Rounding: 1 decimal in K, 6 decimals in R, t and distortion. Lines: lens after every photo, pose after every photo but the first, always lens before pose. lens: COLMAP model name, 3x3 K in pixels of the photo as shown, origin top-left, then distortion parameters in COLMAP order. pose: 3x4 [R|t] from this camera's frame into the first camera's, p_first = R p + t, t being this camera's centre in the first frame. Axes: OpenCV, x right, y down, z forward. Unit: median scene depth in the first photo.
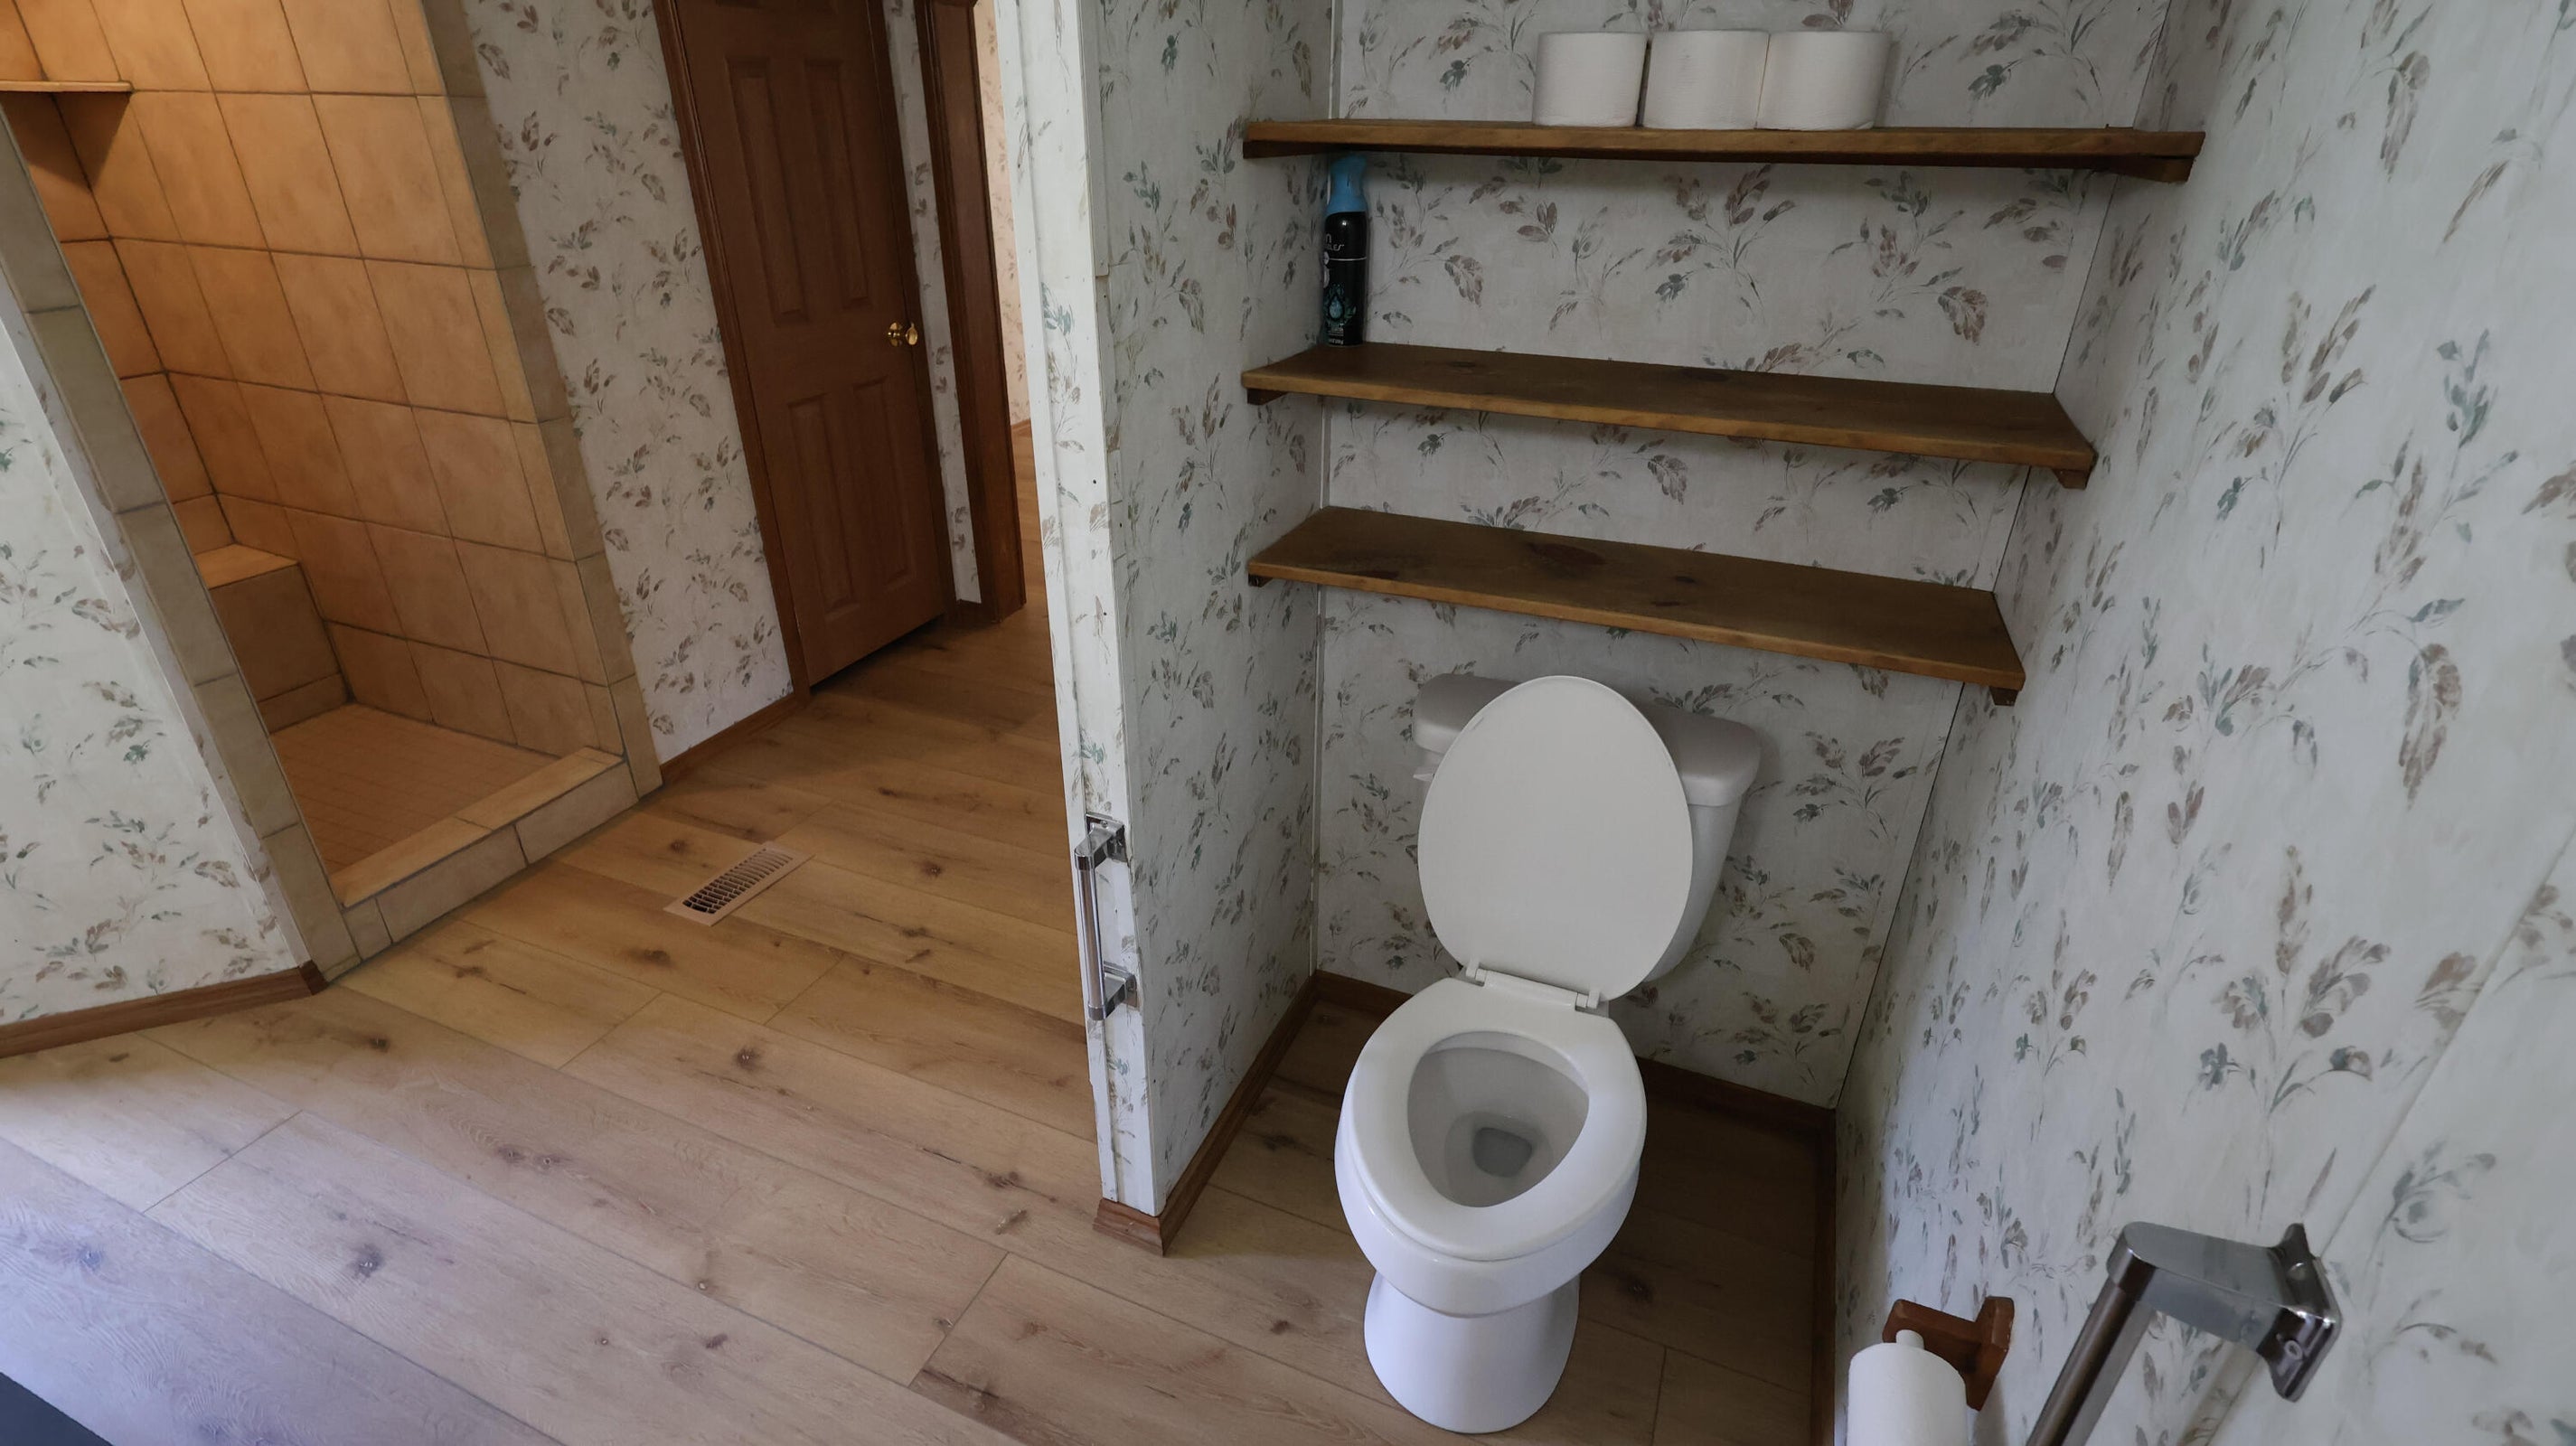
lens RADIAL K [[1192.2, 0, 1291.2], [0, 1192.2, 718.3], [0, 0, 1]] dist [-0.001743, 0.001796]
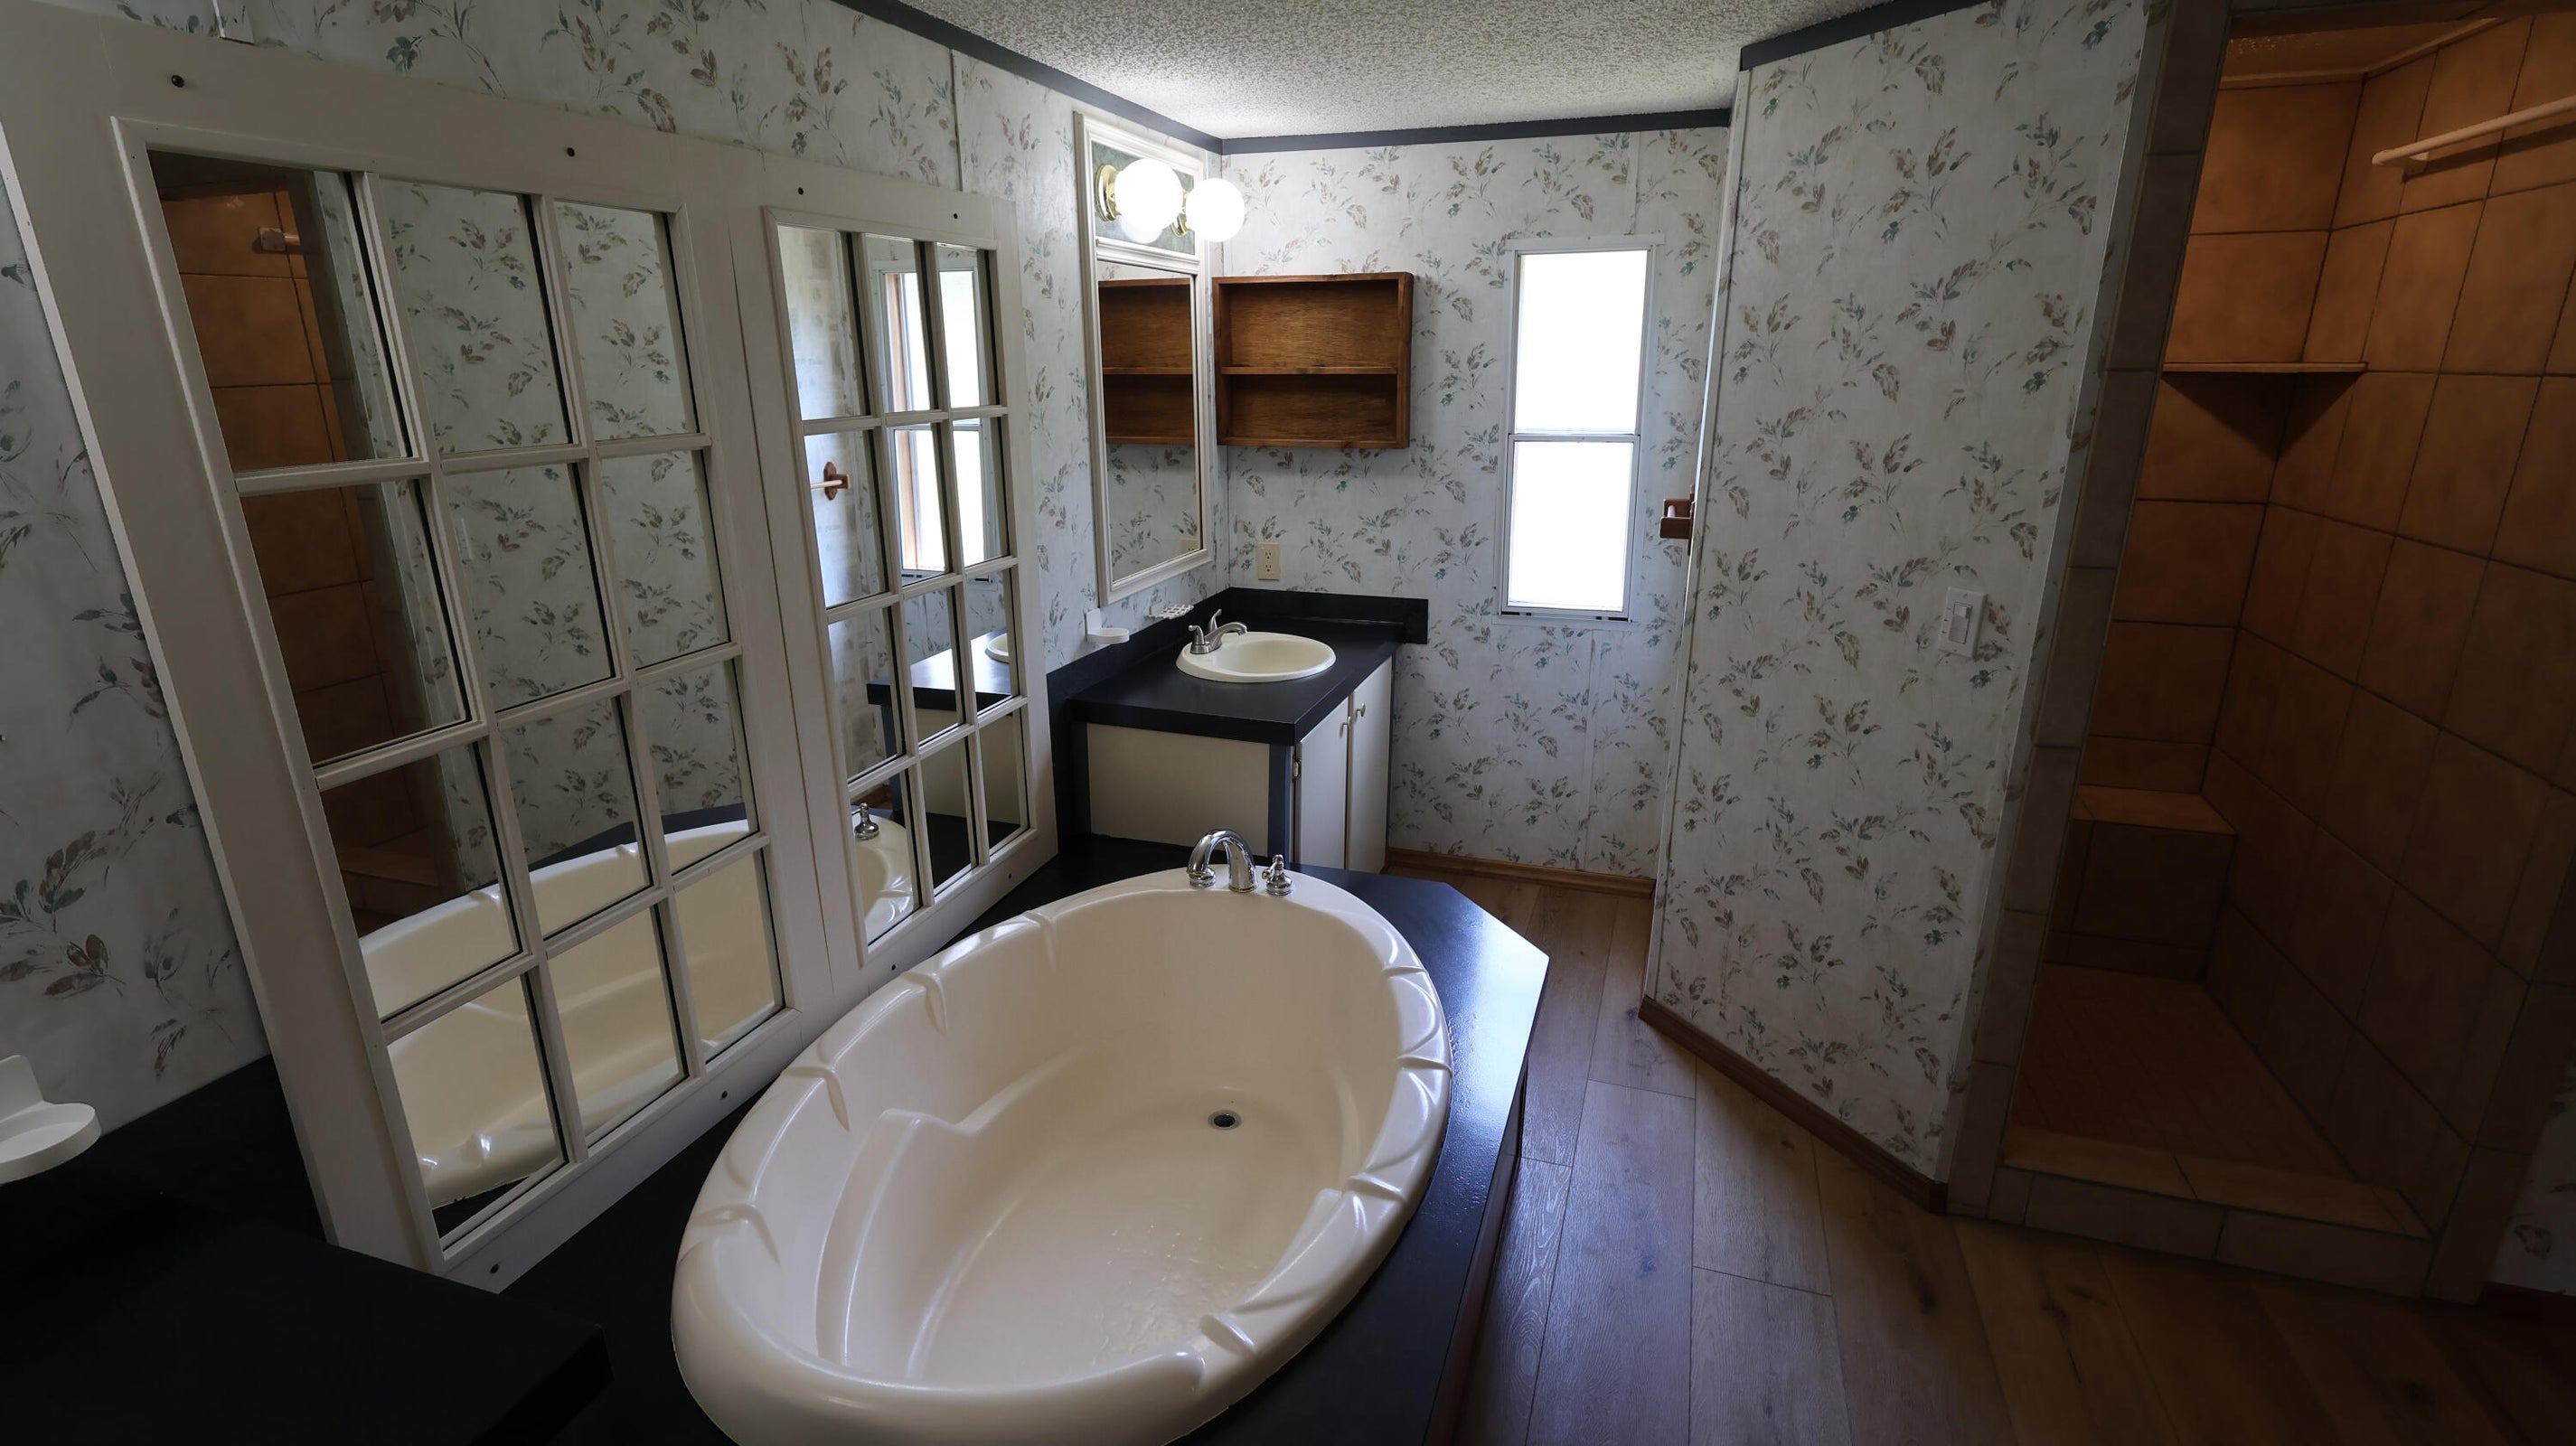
lens RADIAL K [[1192.2, 0, 1291.2], [0, 1192.2, 718.3], [0, 0, 1]] dist [-0.001743, 0.001796]
pose [[0.068958, 0.276350, -0.958580, -0.013509], [-0.450602, 0.865896, 0.217215, -0.107074], [0.890058, 0.416959, 0.184235, 0.172603]]
